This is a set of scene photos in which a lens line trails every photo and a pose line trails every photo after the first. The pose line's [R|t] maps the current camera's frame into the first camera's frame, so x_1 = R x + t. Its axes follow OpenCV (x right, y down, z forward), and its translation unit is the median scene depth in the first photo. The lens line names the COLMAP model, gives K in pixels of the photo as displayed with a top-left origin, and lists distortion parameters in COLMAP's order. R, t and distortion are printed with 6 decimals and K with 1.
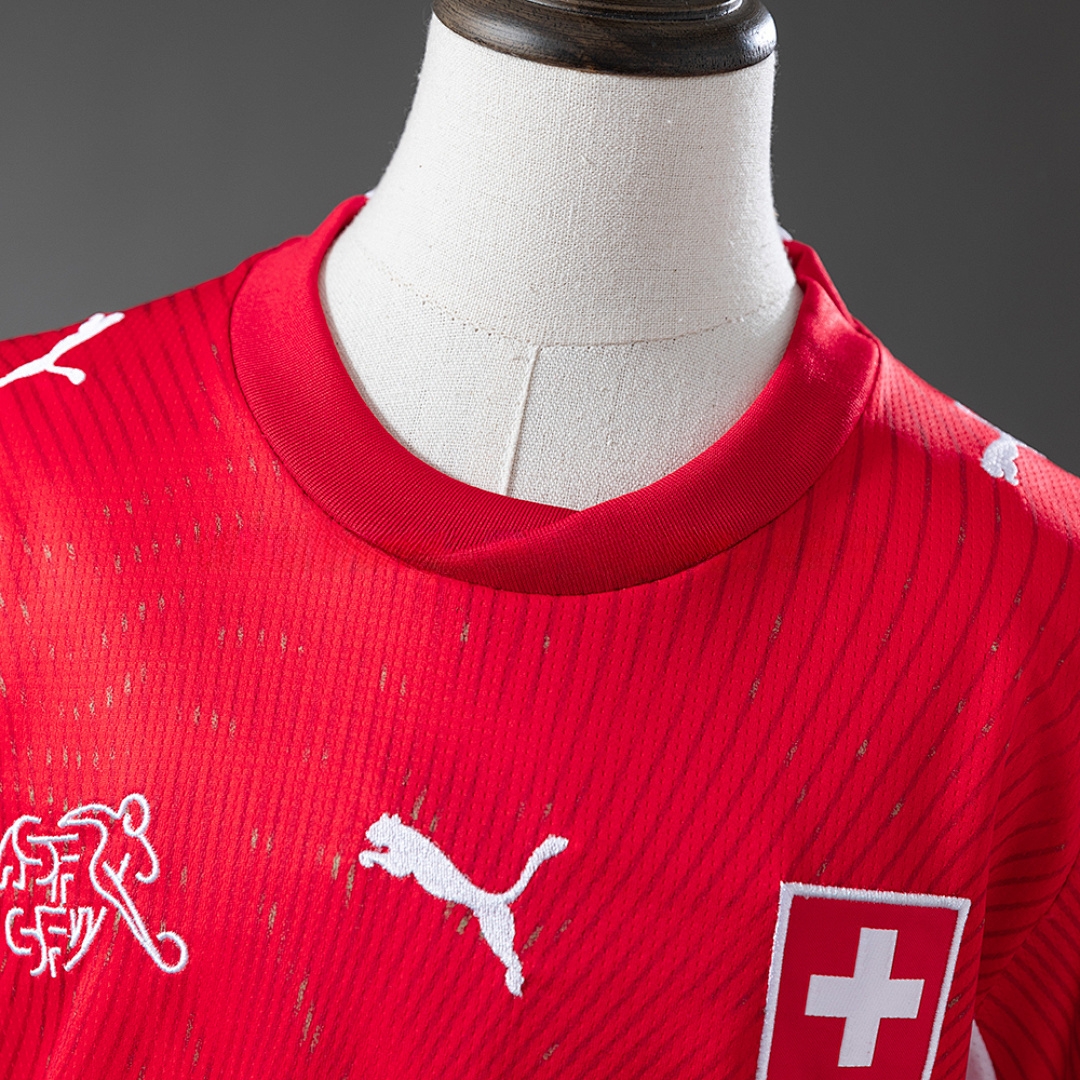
lens RADIAL K [[2834.2, 0, 541.2], [0, 2834.2, 356.5], [0, 0, 1]] dist [-0.025522, -0.252793]
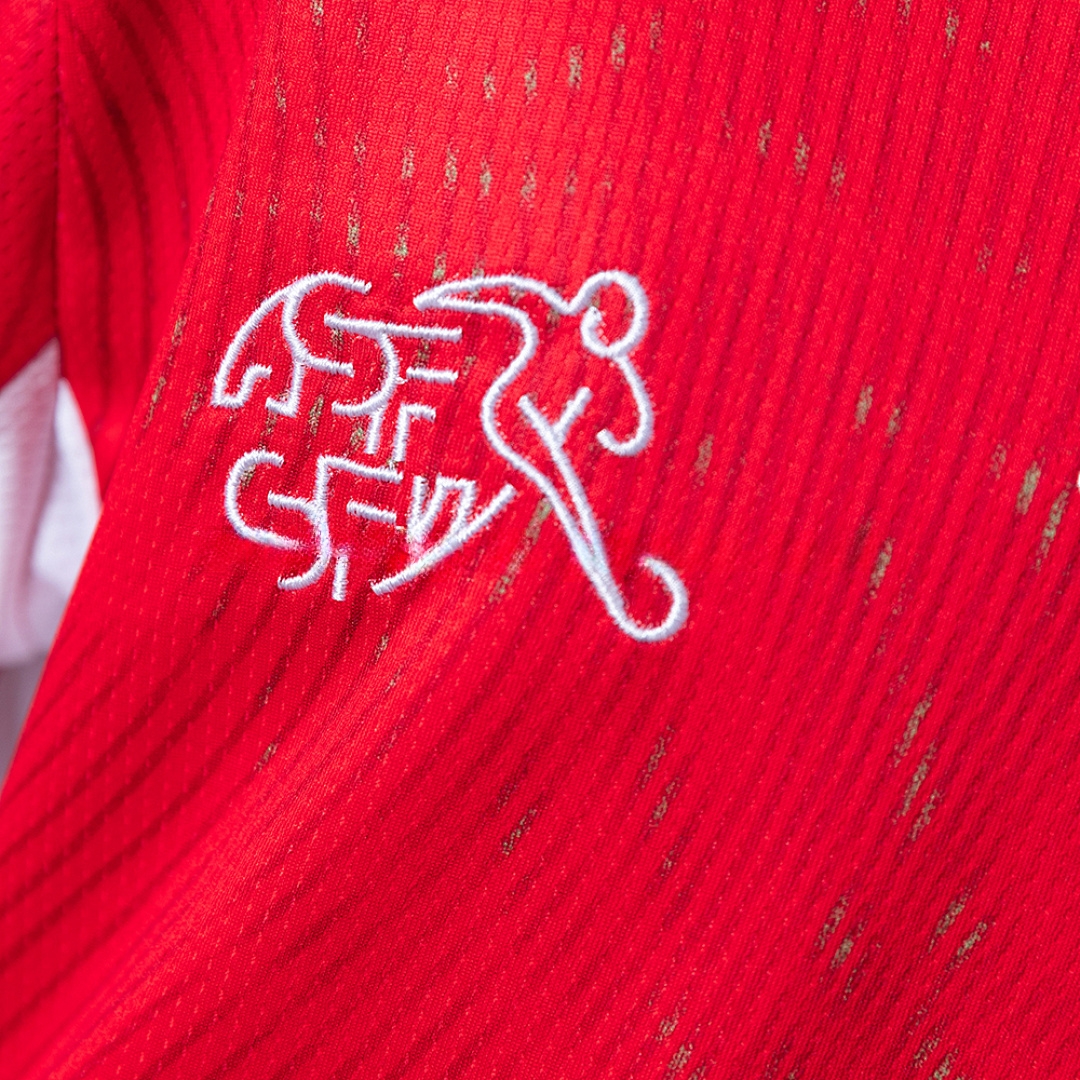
lens RADIAL K [[2750.0, 0, 540.0], [0, 2750.0, 447.7], [0, 0, 1]] dist [-0.060210, 0.760414]
pose [[0.952199, 0.164102, 0.257659, -0.275925], [-0.208862, 0.965242, 0.157110, 0.113388], [-0.222921, -0.203415, 0.953377, 0.550883]]
